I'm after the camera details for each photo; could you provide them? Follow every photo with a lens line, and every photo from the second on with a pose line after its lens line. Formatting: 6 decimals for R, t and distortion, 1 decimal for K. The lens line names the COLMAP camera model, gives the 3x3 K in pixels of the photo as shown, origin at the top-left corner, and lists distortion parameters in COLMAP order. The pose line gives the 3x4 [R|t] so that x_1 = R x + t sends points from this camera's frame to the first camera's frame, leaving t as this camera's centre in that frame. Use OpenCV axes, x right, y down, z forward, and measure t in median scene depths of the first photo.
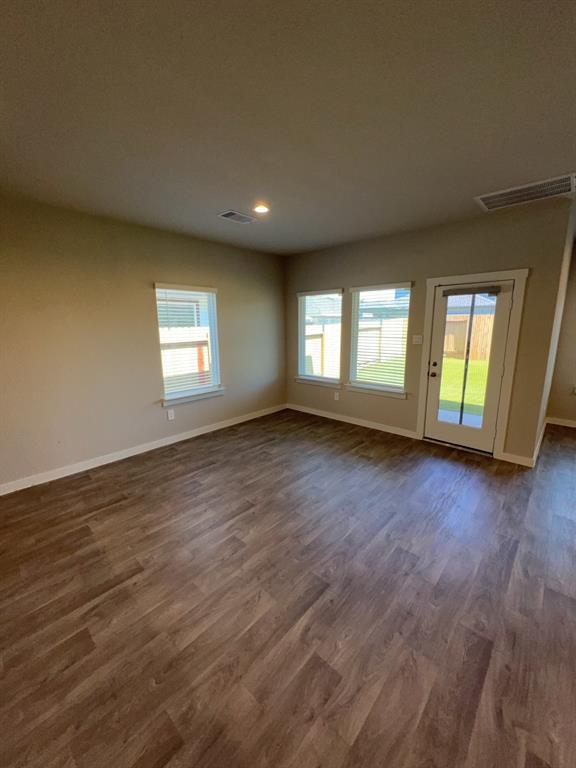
lens RADIAL K [[306.3, 0, 287.5], [0, 306.3, 386.6], [0, 0, 1]] dist [-0.001419, 0.000395]
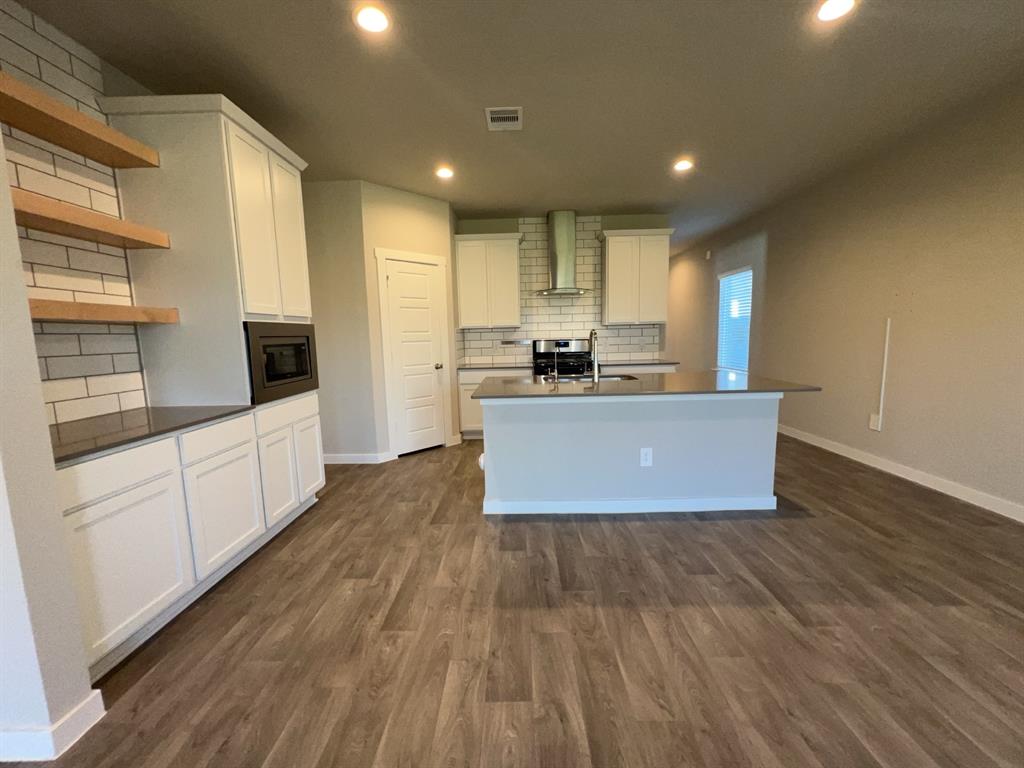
lens RADIAL K [[408.4, 0, 512.9], [0, 408.4, 385.1], [0, 0, 1]] dist [-0.001419, 0.000395]
pose [[-0.746585, 0.109770, -0.656172, 0.597019], [-0.103344, 0.955187, 0.277375, -0.065021], [0.657214, 0.274896, -0.701785, 1.304553]]
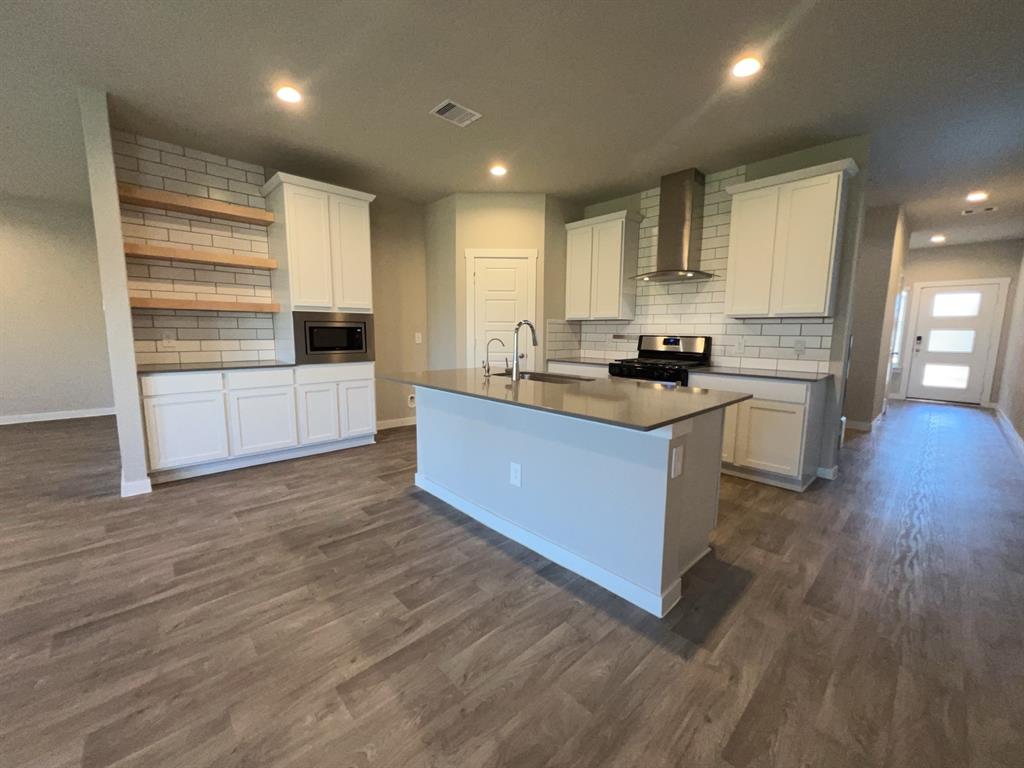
lens RADIAL K [[408.4, 0, 511.6], [0, 408.4, 383.6], [0, 0, 1]] dist [-0.001419, 0.000395]
pose [[-0.997259, -0.009300, 0.073404, -0.992401], [0.015207, 0.945130, 0.326342, -0.124153], [-0.072412, 0.326563, -0.942397, 1.793038]]
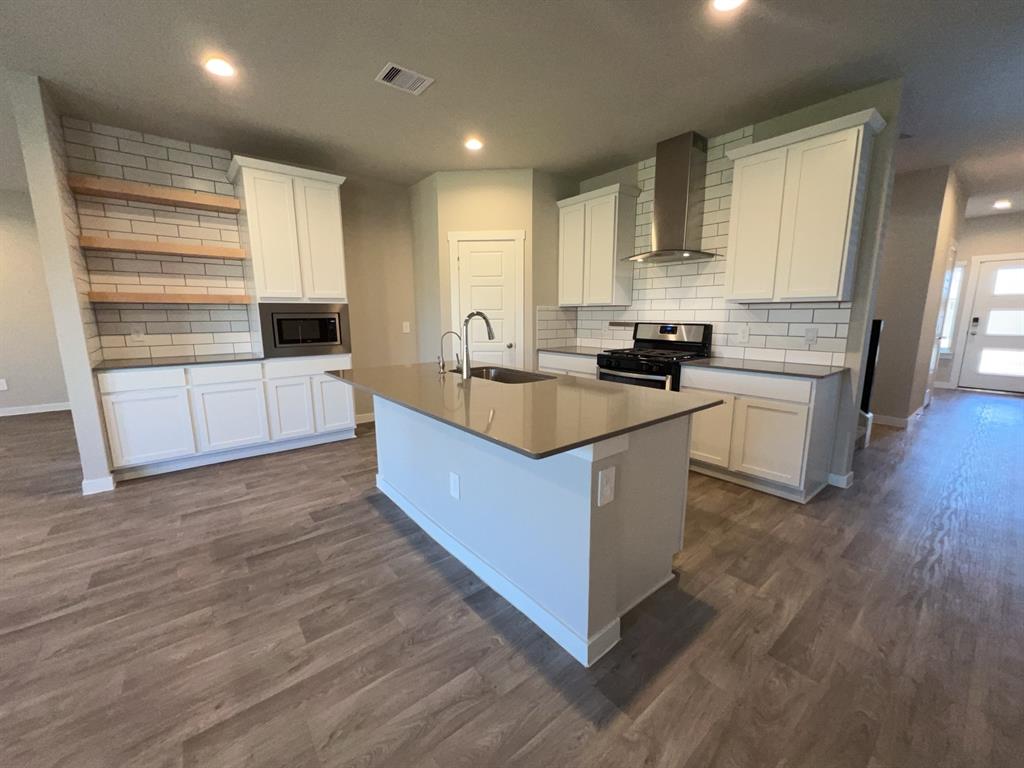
lens RADIAL K [[408.4, 0, 511.3], [0, 408.4, 383.8], [0, 0, 1]] dist [-0.001419, 0.000395]
pose [[-0.988836, -0.012511, 0.148479, -1.265896], [0.042649, 0.931015, 0.362481, -0.113720], [-0.142771, 0.364767, -0.920088, 1.591179]]
